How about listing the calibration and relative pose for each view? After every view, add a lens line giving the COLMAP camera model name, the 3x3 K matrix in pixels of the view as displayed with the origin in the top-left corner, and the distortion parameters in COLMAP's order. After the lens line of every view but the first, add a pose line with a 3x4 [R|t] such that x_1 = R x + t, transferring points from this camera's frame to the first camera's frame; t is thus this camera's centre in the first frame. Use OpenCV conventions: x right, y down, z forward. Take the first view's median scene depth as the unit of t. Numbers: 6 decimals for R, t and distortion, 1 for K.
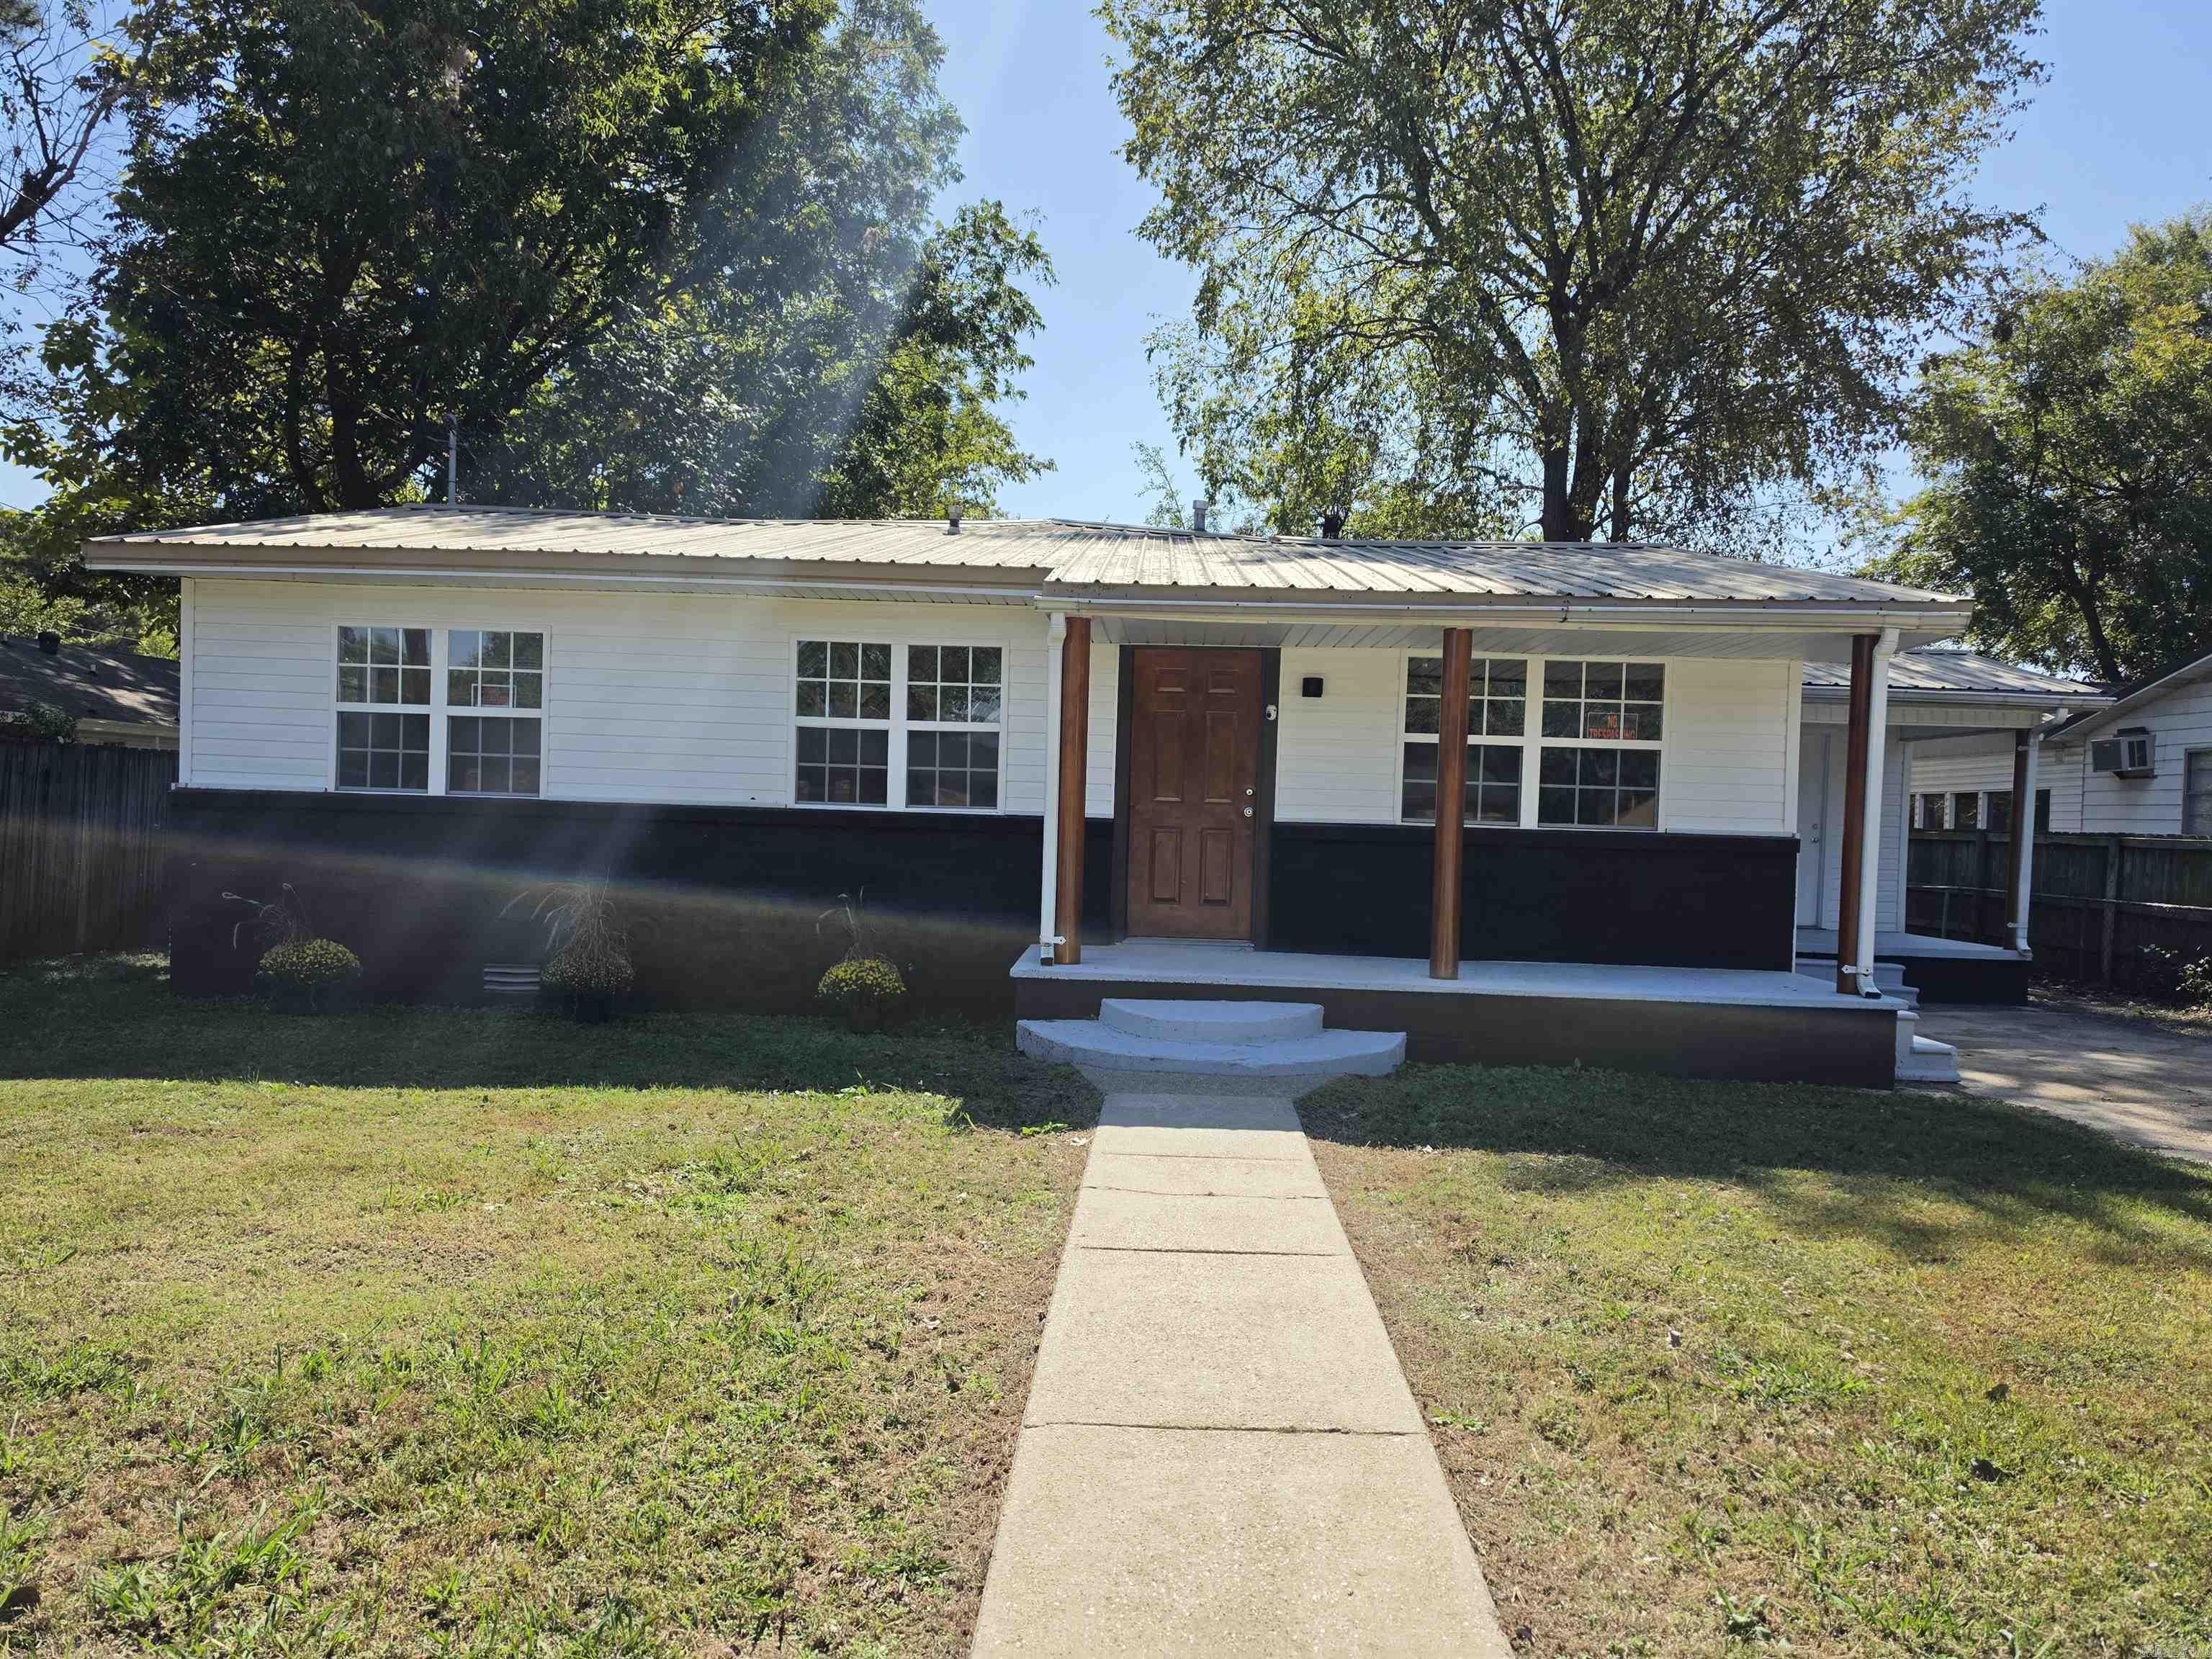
lens RADIAL K [[1496.9, 0, 1108.2], [0, 1496.9, 834.2], [0, 0, 1]] dist [0.053591, -0.004865]
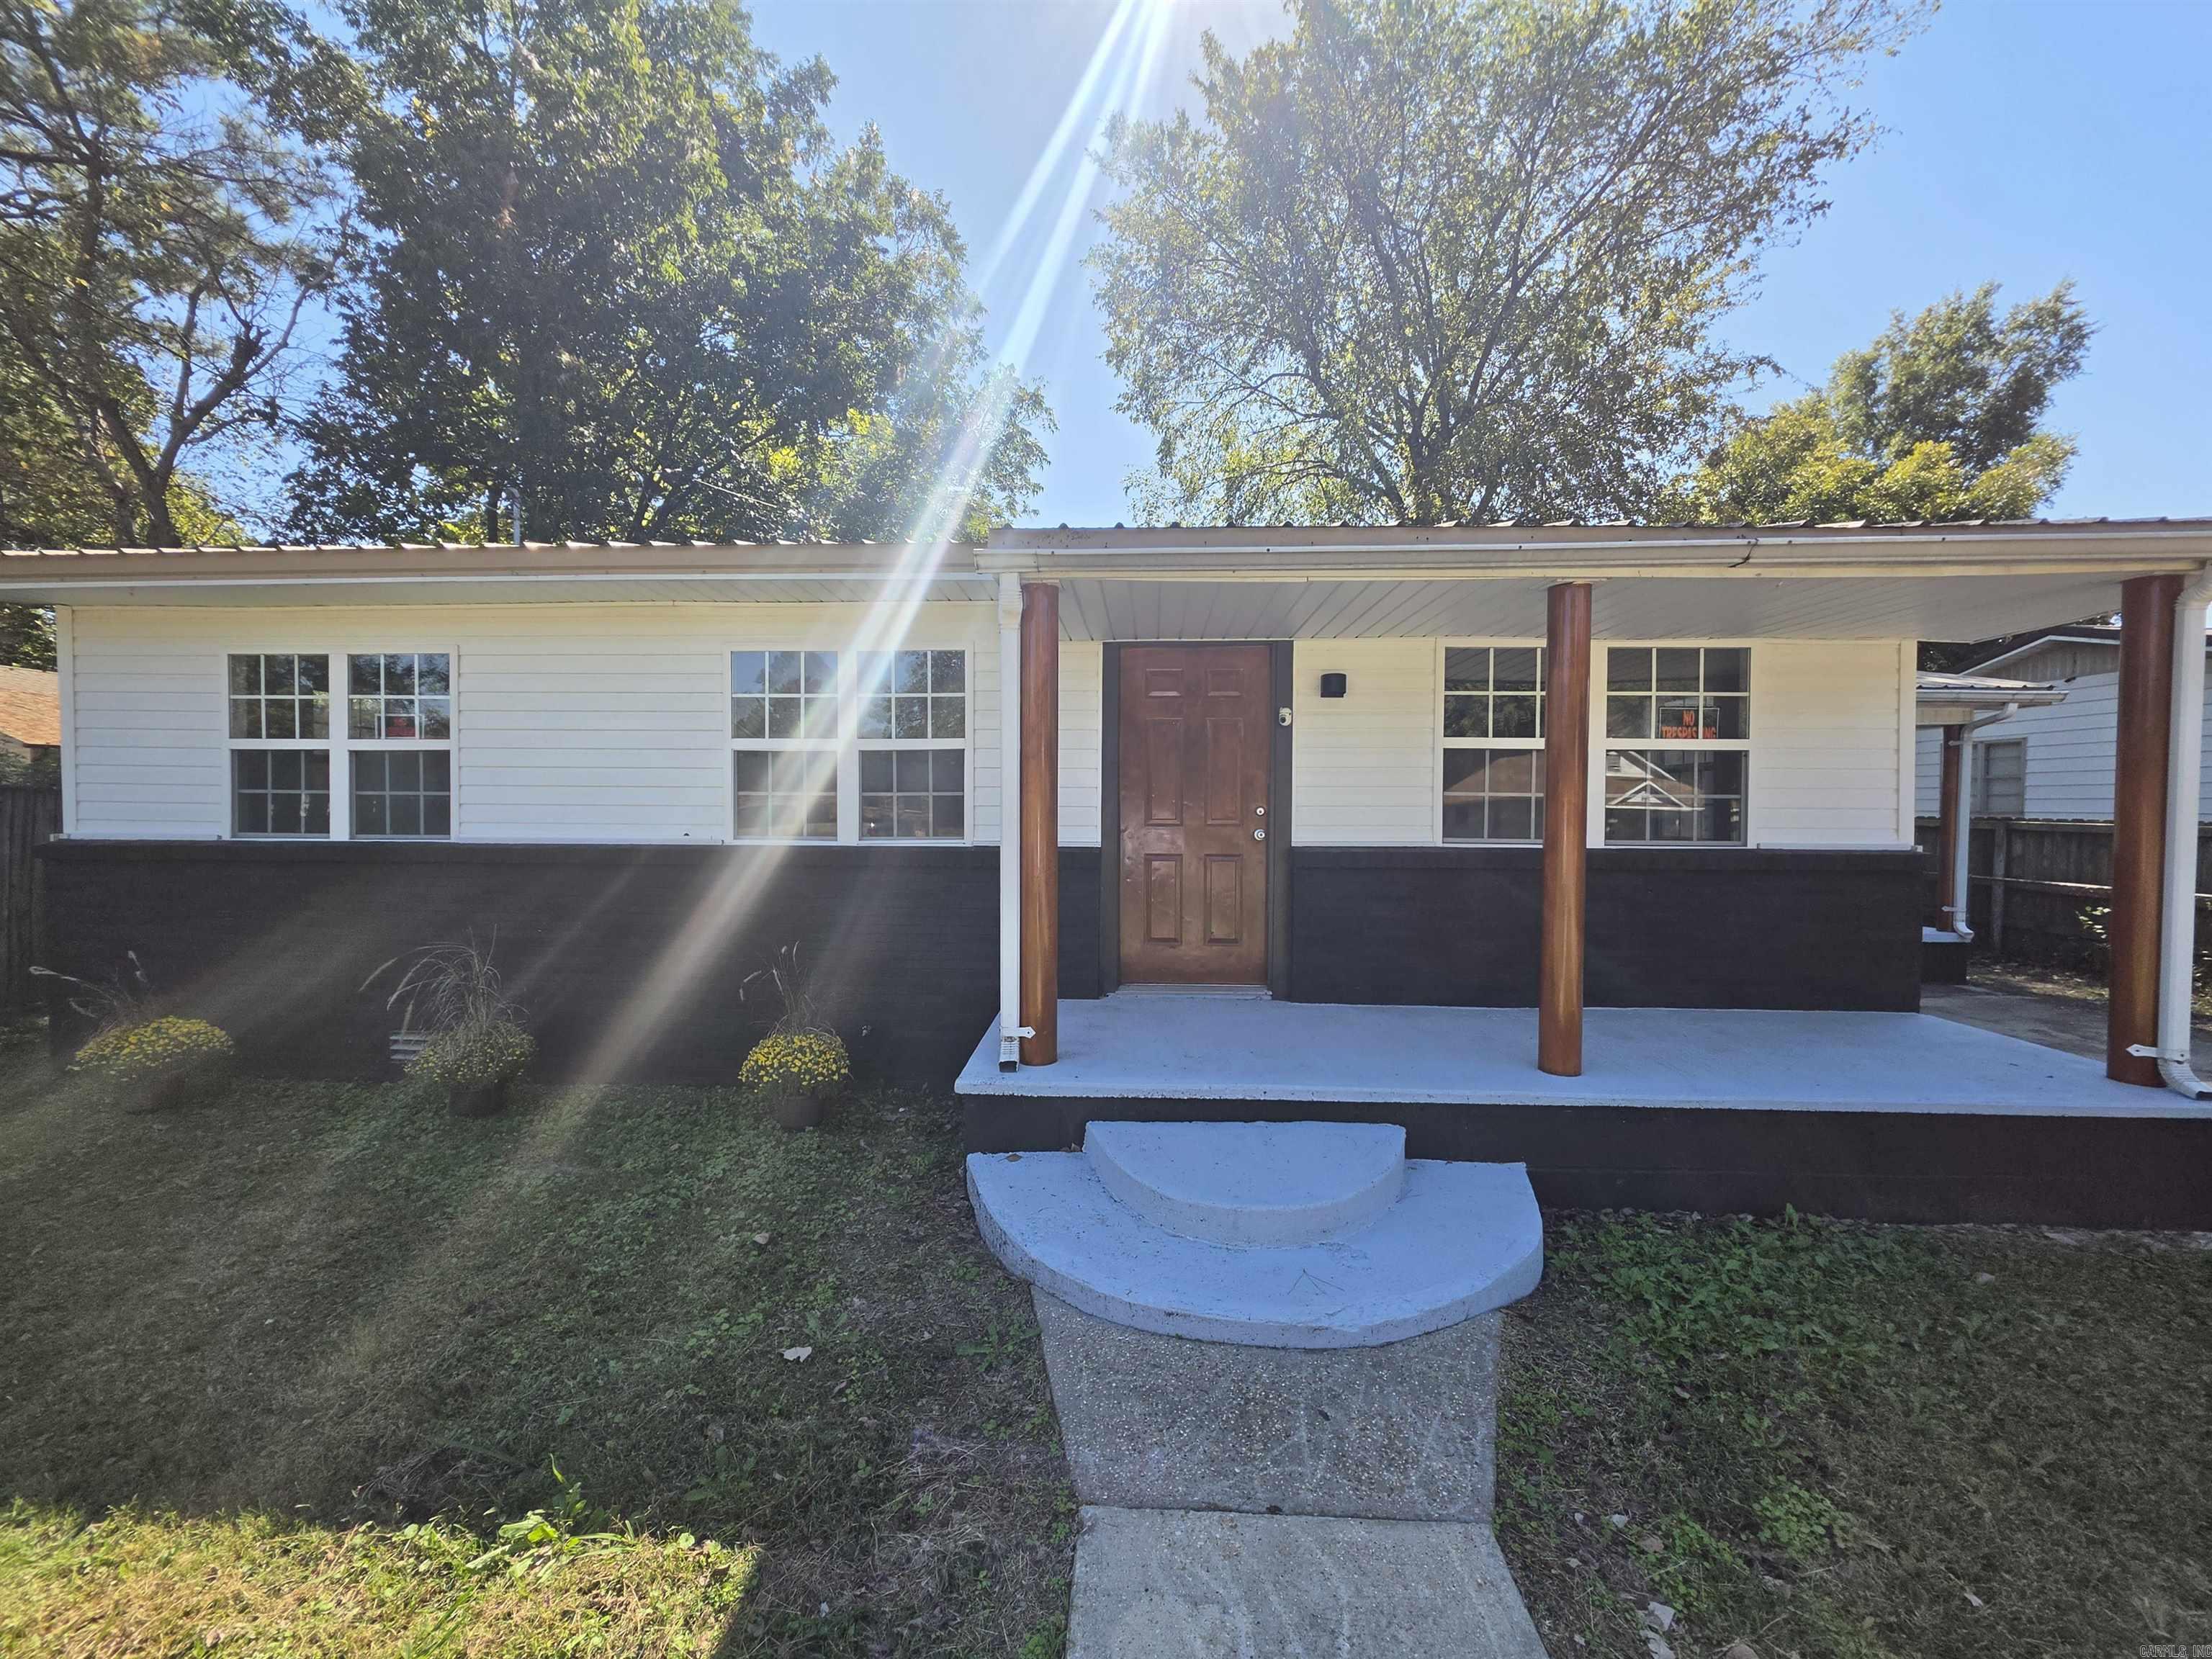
lens RADIAL K [[1046.0, 0, 1097.9], [0, 1046.0, 828.0], [0, 0, 1]] dist [-0.010830, 0.000005]
pose [[0.999590, -0.027368, -0.008420, 0.007044], [0.027388, 0.999622, 0.002235, -0.022352], [0.008355, -0.002465, 0.999962, 0.397317]]
